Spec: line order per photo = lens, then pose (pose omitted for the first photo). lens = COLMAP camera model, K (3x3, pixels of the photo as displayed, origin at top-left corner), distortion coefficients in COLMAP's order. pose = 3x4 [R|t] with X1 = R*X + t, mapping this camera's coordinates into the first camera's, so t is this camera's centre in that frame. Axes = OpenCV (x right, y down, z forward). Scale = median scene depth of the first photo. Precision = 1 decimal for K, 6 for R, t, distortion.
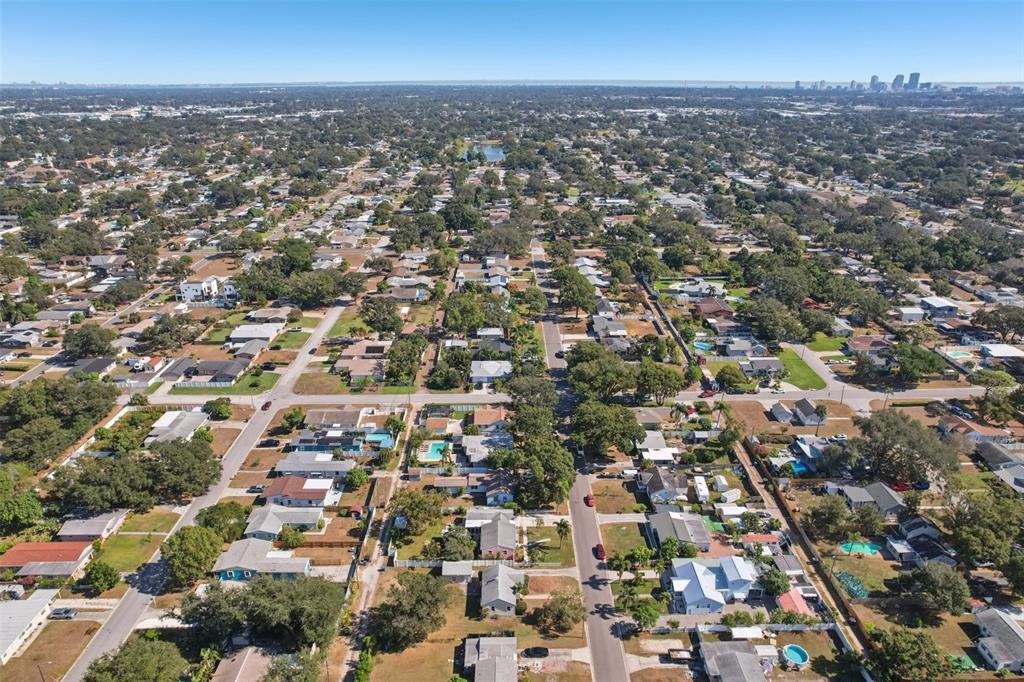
lens RADIAL K [[667.6, 0, 509.6], [0, 667.6, 338.0], [0, 0, 1]] dist [-0.065782, 0.061483]
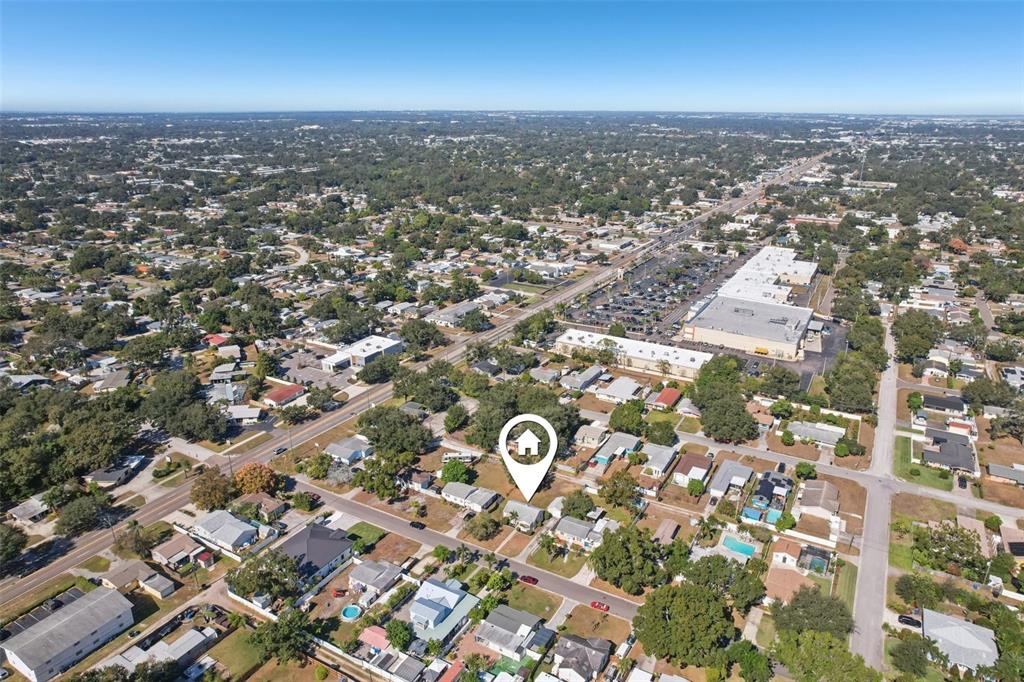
lens RADIAL K [[667.6, 0, 509.6], [0, 667.6, 338.0], [0, 0, 1]] dist [-0.065782, 0.061483]
pose [[-0.502317, 0.287374, -0.815533, 0.944150], [-0.321664, 0.813366, 0.484735, -0.542692], [0.802627, 0.505818, -0.316130, 1.109209]]
